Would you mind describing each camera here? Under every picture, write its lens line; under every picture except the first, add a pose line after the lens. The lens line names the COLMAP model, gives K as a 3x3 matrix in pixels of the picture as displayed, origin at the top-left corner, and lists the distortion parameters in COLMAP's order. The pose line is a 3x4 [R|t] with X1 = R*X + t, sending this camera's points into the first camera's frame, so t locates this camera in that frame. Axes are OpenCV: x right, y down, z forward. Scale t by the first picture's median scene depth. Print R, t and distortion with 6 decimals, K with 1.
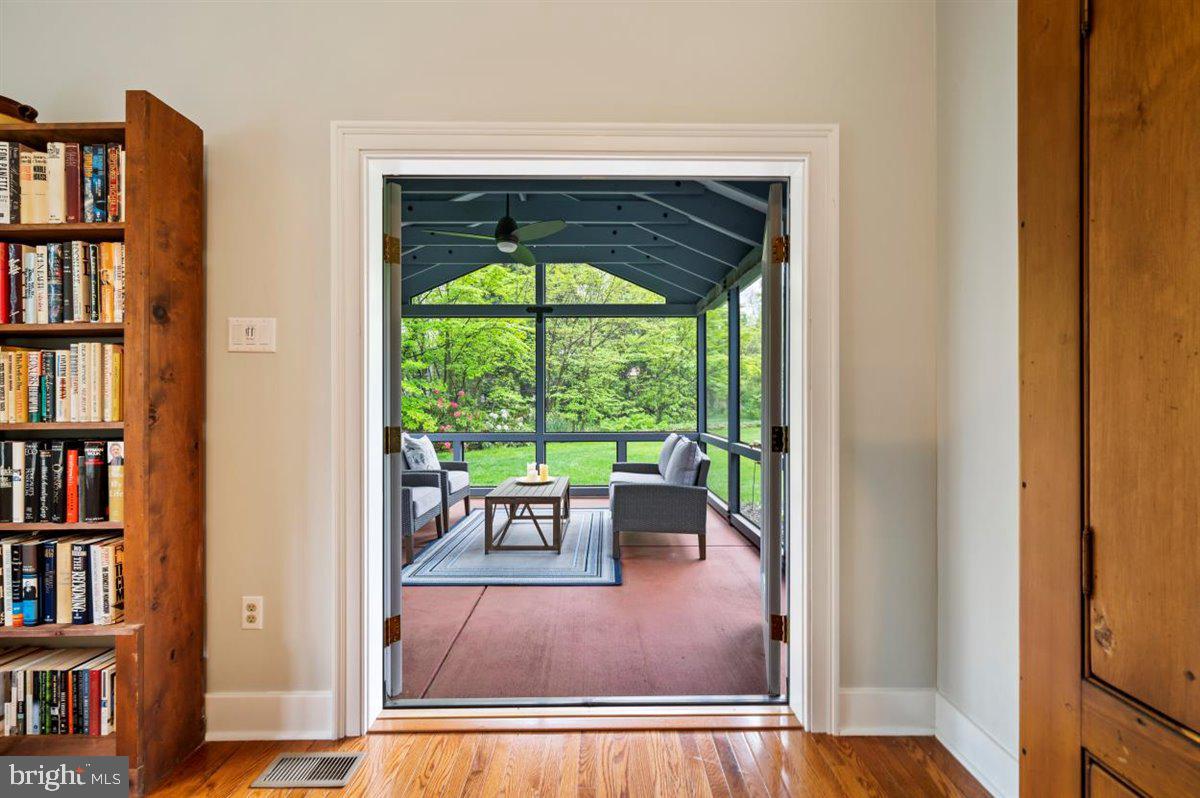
lens RADIAL K [[479.4, 0, 600.0], [0, 479.4, 399.0], [0, 0, 1]] dist [-0.000158, -0.000084]
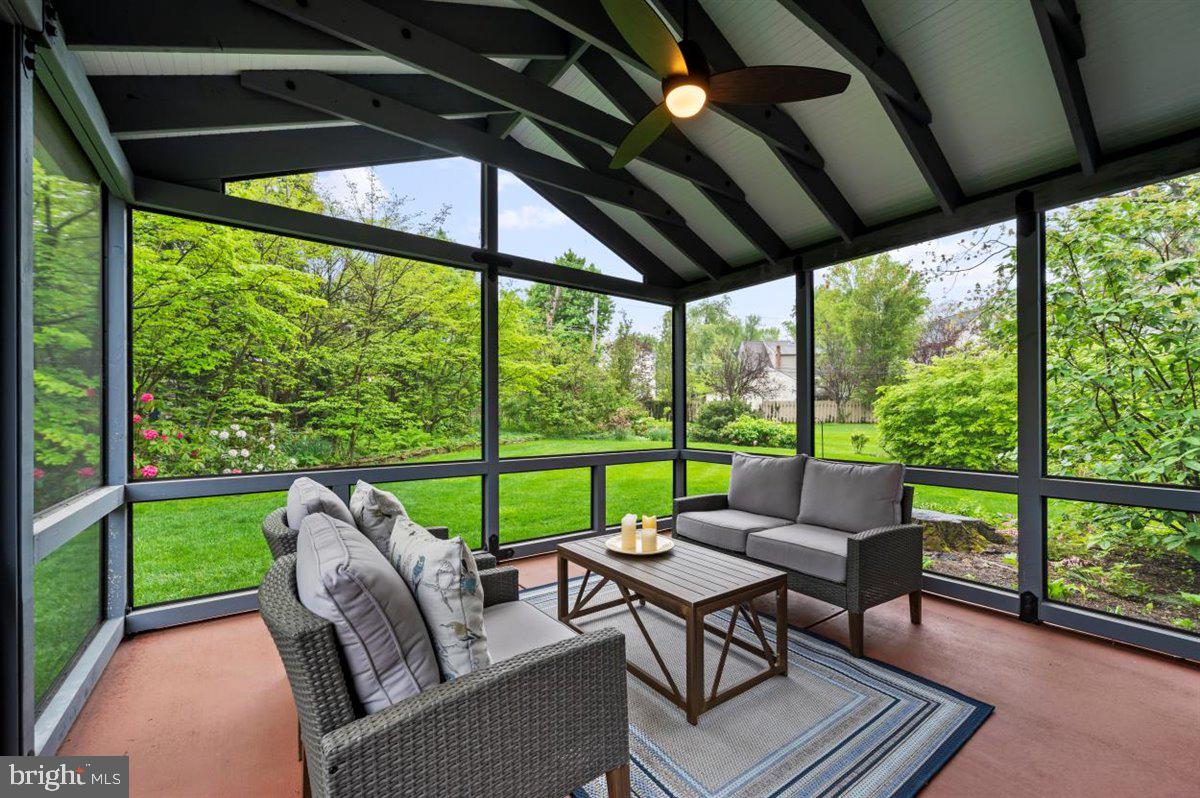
lens RADIAL K [[481.9, 0, 598.1], [0, 481.9, 410.2], [0, 0, 1]] dist [-0.001361, -0.000040]
pose [[0.810149, 0.004693, 0.586205, -0.640304], [-0.002248, 0.999985, -0.004898, 0.016720], [-0.586219, 0.002650, 0.810148, 0.718703]]
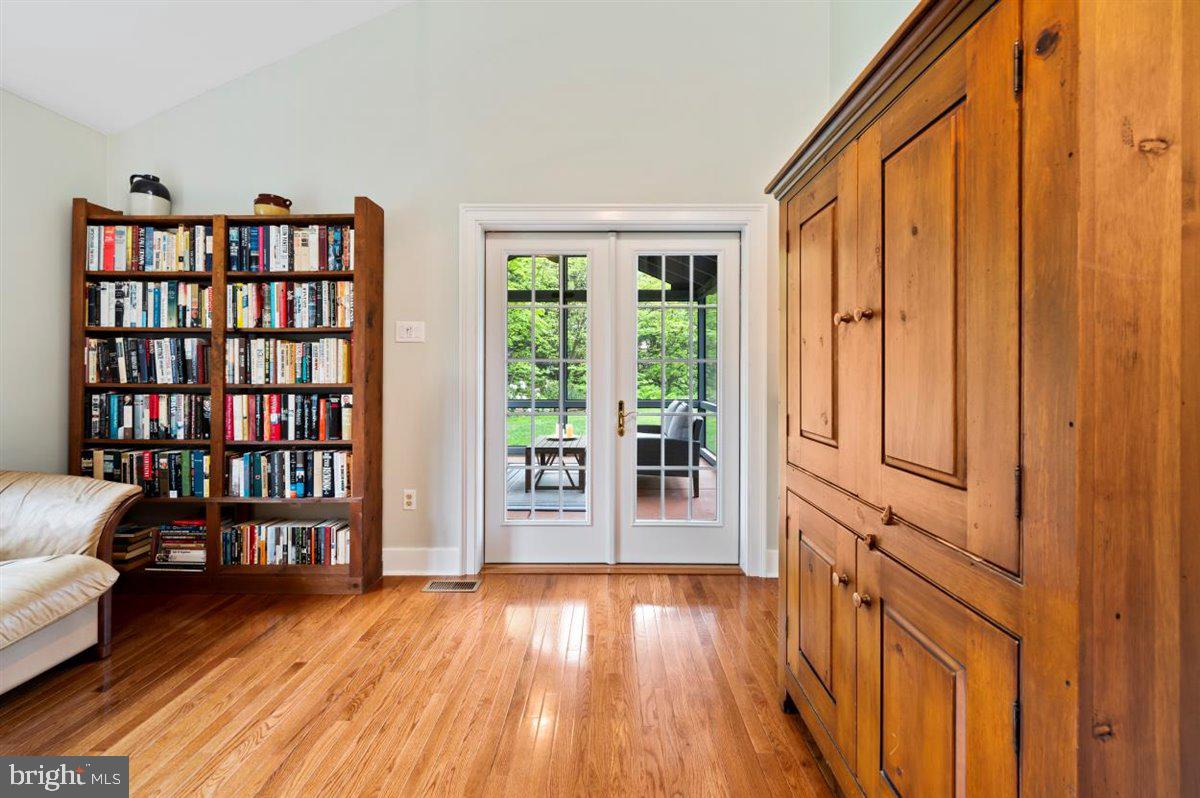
lens RADIAL K [[491.2, 0, 601.9], [0, 491.2, 371.1], [0, 0, 1]] dist [0.001060, 0.000270]
pose [[0.999868, 0.002523, -0.016042, -0.016726], [-0.002536, 0.999996, -0.000788, 0.000879], [0.016040, 0.000829, 0.999871, -0.324768]]
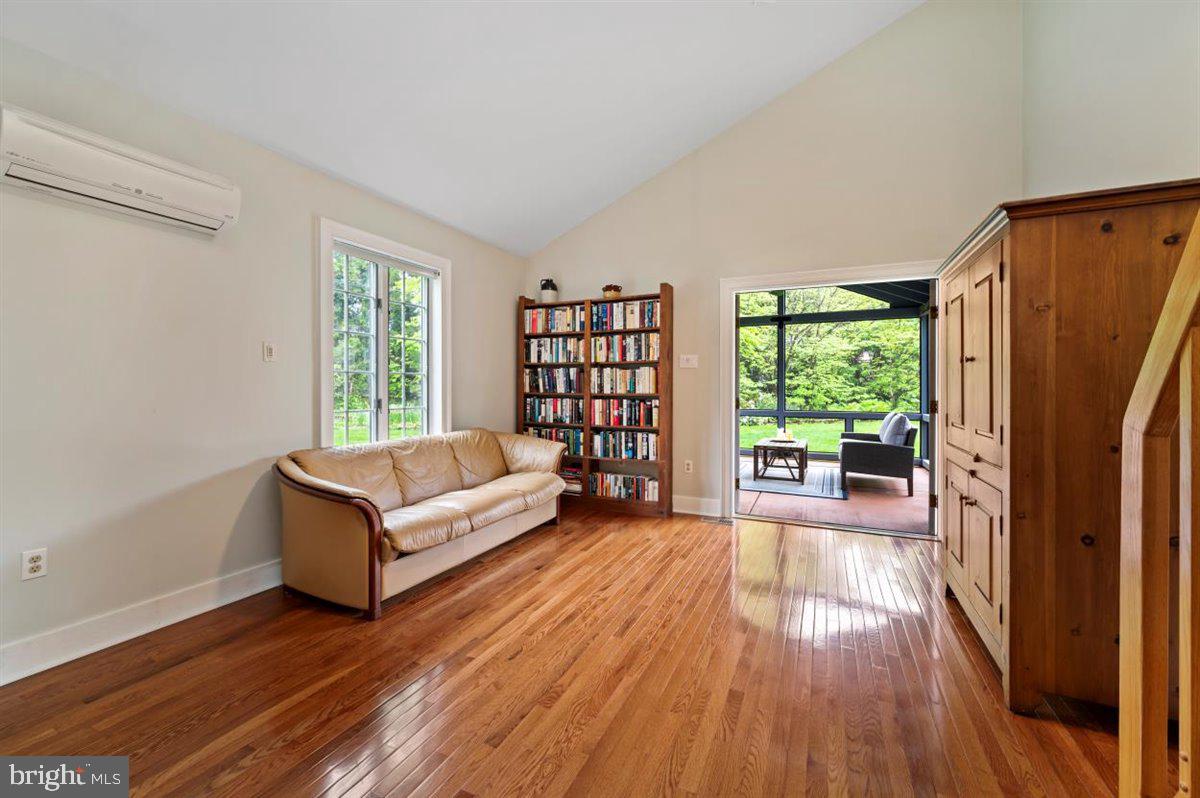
lens RADIAL K [[490.3, 0, 596.1], [0, 490.3, 383.3], [0, 0, 1]] dist [0.000610, 0.000031]
pose [[0.905592, 0.001186, -0.424149, -0.019250], [-0.002008, 0.999997, -0.001491, -0.003733], [0.424146, 0.002202, 0.905591, -0.788906]]
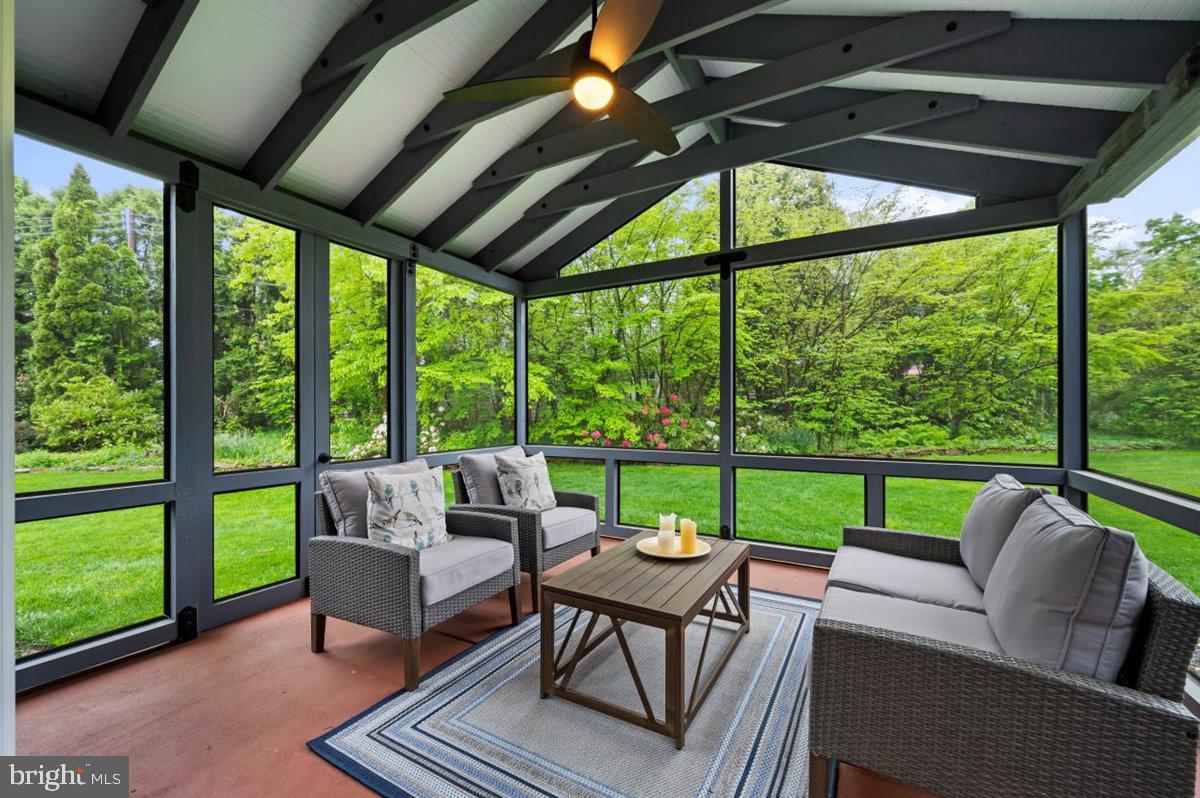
lens RADIAL K [[476.0, 0, 602.9], [0, 476.0, 409.2], [0, 0, 1]] dist [0.000428, 0.000123]
pose [[0.871510, 0.000152, -0.490378, 0.070741], [0.002317, 0.999988, 0.004428, 0.016479], [0.490372, -0.004995, 0.871499, 0.634354]]
